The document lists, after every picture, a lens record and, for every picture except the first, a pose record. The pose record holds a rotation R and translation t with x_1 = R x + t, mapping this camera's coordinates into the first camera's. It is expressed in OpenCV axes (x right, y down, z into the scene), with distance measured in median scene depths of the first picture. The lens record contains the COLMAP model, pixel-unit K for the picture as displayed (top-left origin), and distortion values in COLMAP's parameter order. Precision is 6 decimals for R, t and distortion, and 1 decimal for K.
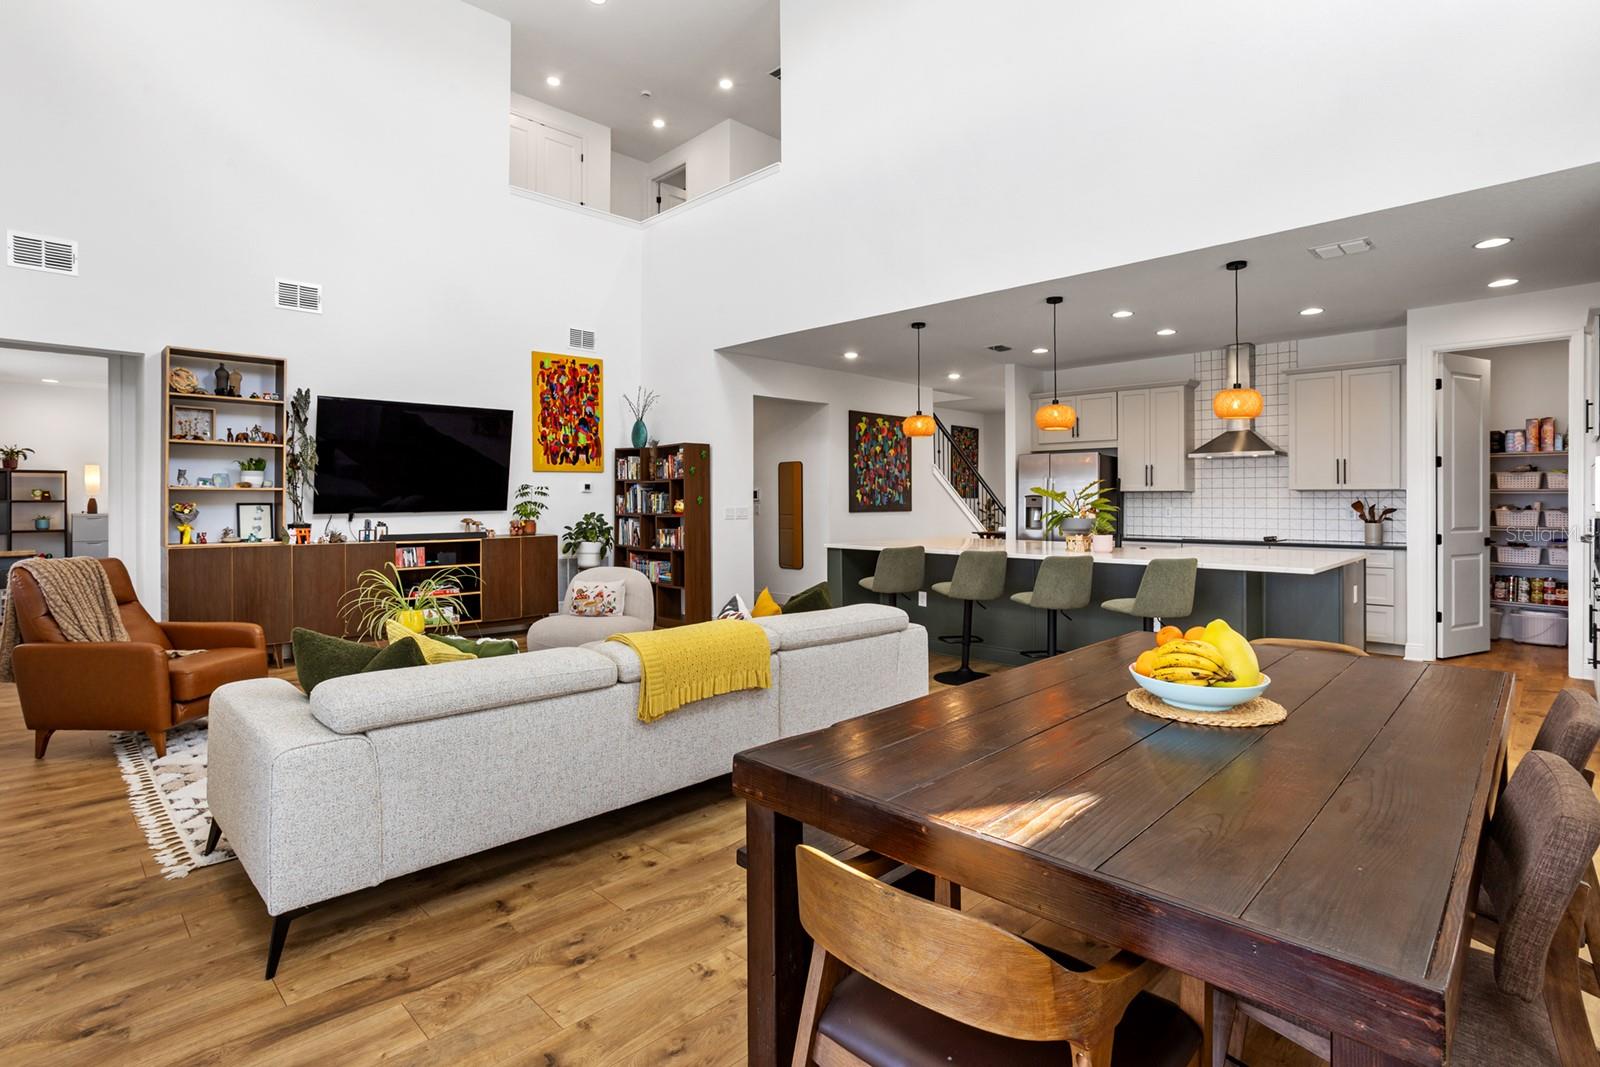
lens RADIAL K [[782.0, 0, 808.7], [0, 782.0, 486.9], [0, 0, 1]] dist [-0.048827, 0.027189]
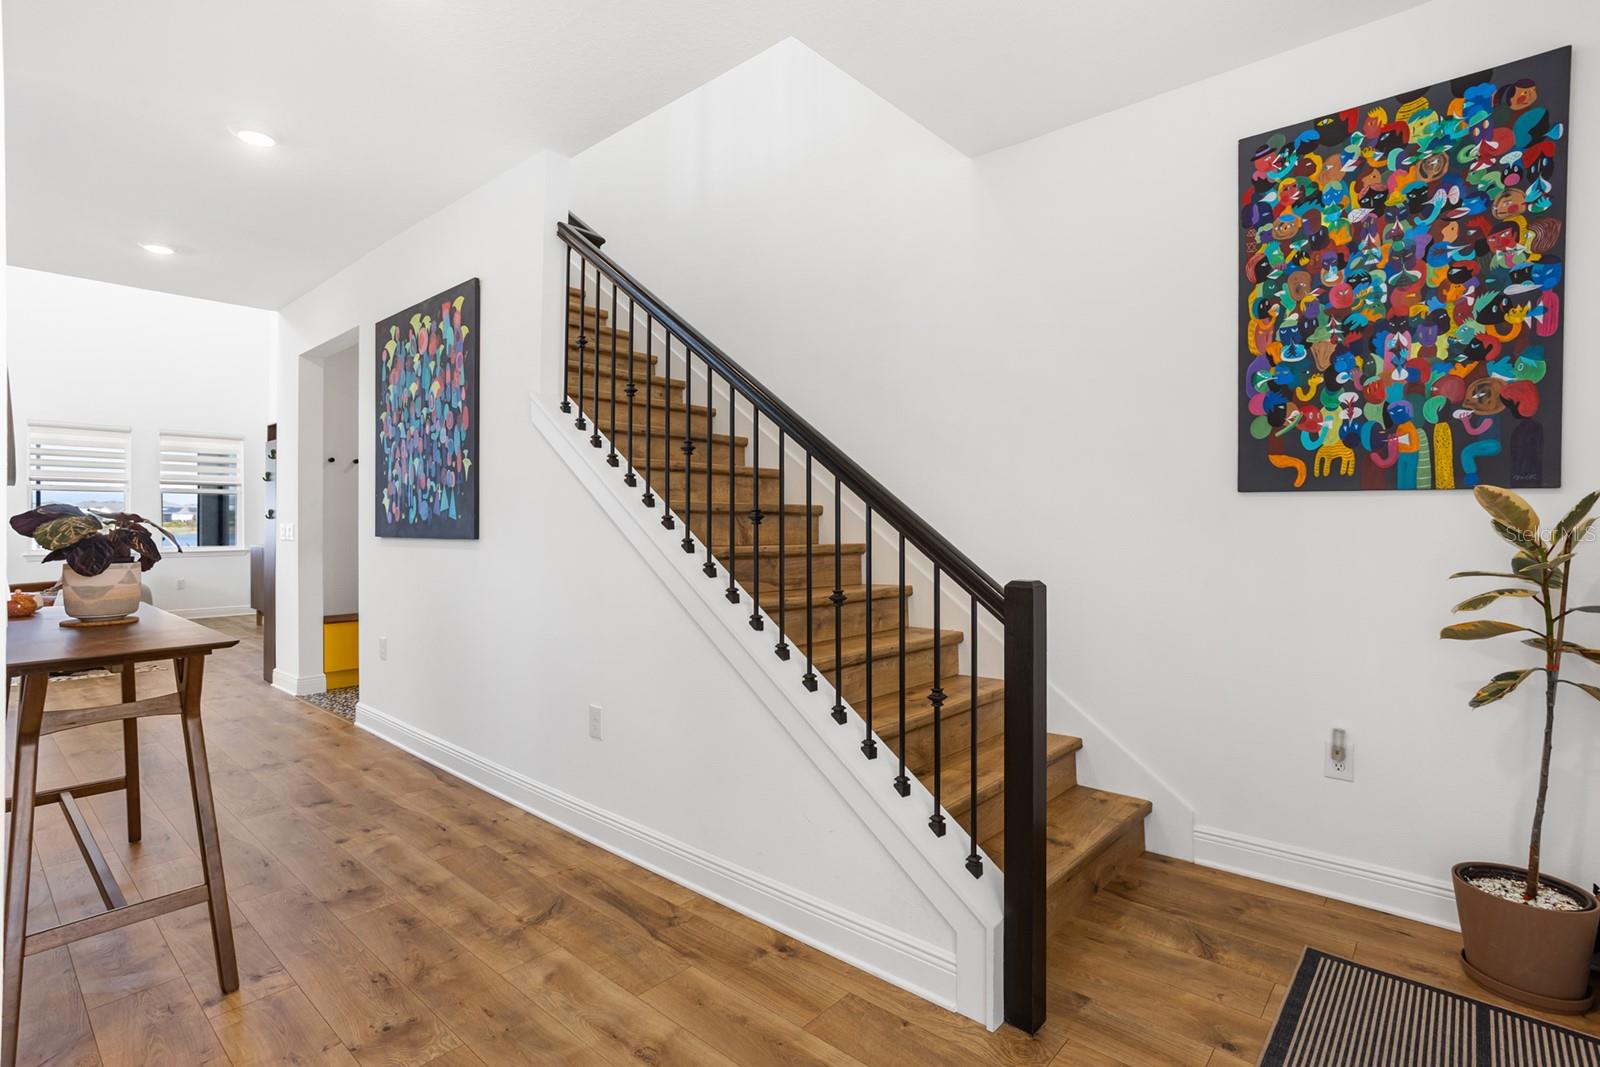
lens RADIAL K [[782.0, 0, 805.2], [0, 782.0, 522.9], [0, 0, 1]] dist [-0.048827, 0.027189]
pose [[0.046189, 0.002285, -0.998930, 0.614545], [0.014355, 0.999893, 0.002951, 0.030667], [0.998830, -0.014476, 0.046151, 1.421190]]
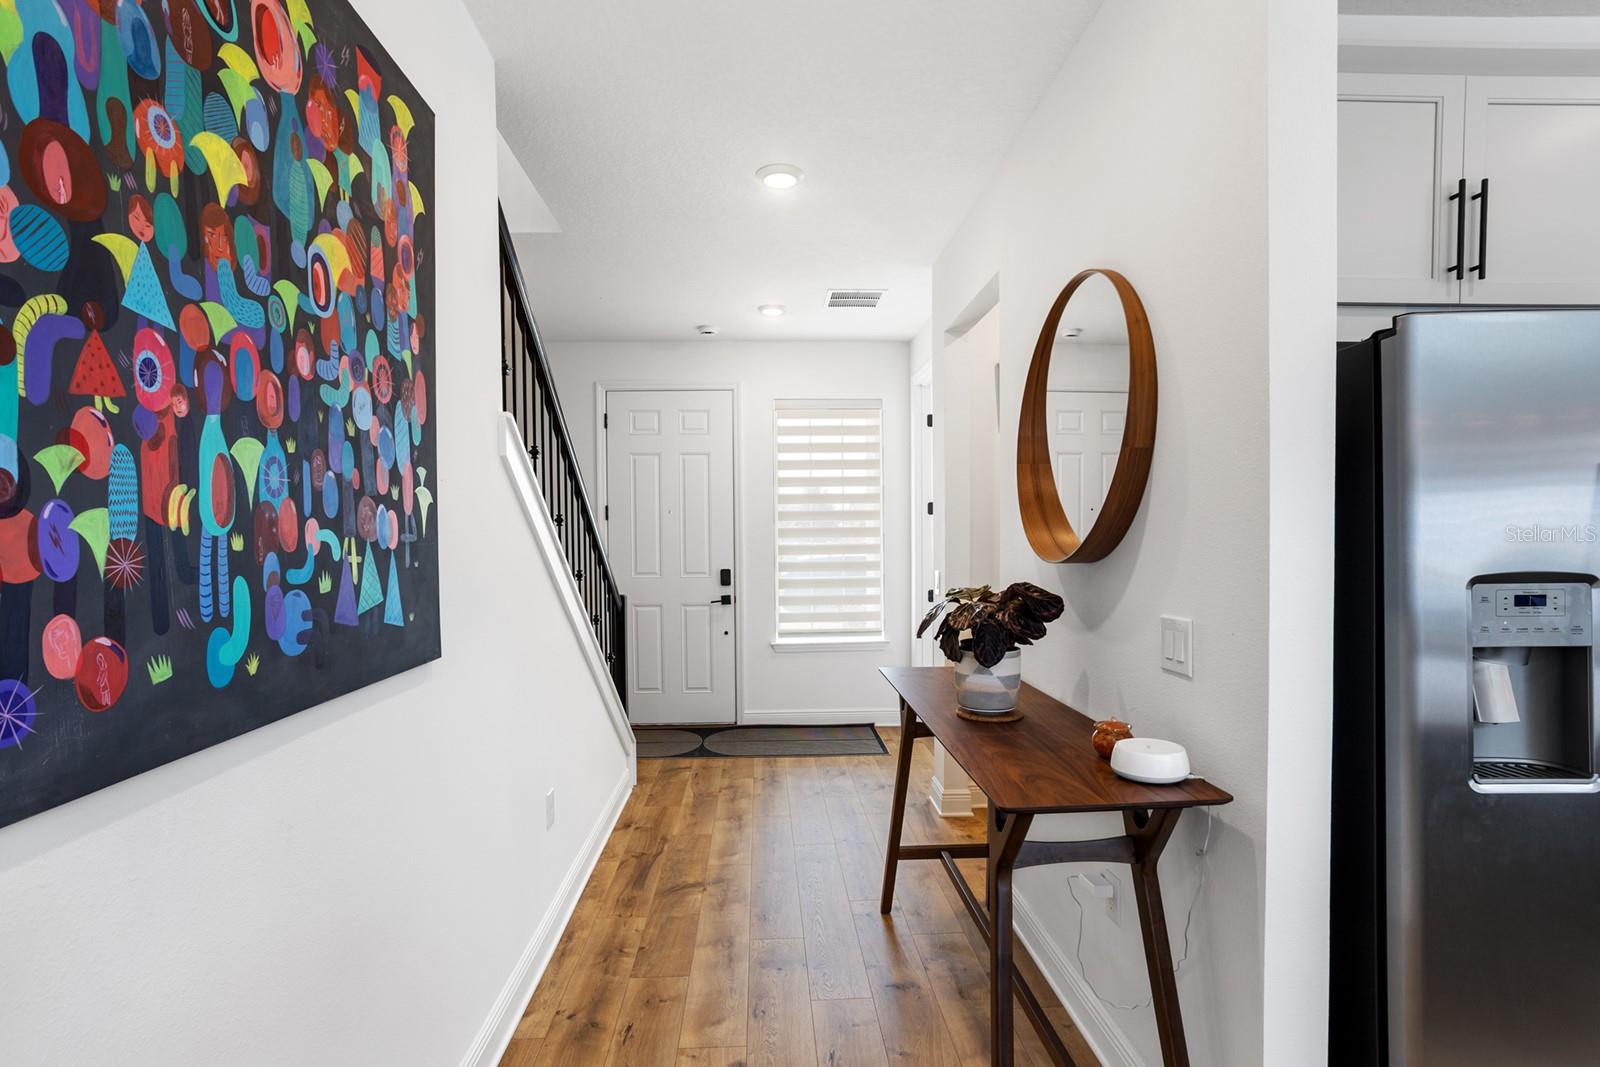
lens RADIAL K [[782.0, 0, 804.0], [0, 782.0, 550.1], [0, 0, 1]] dist [-0.048827, 0.027189]
pose [[0.679424, -0.017810, 0.733530, 0.077544], [-0.005104, 0.999566, 0.028998, 0.002299], [-0.733728, -0.023446, 0.679039, 1.035243]]
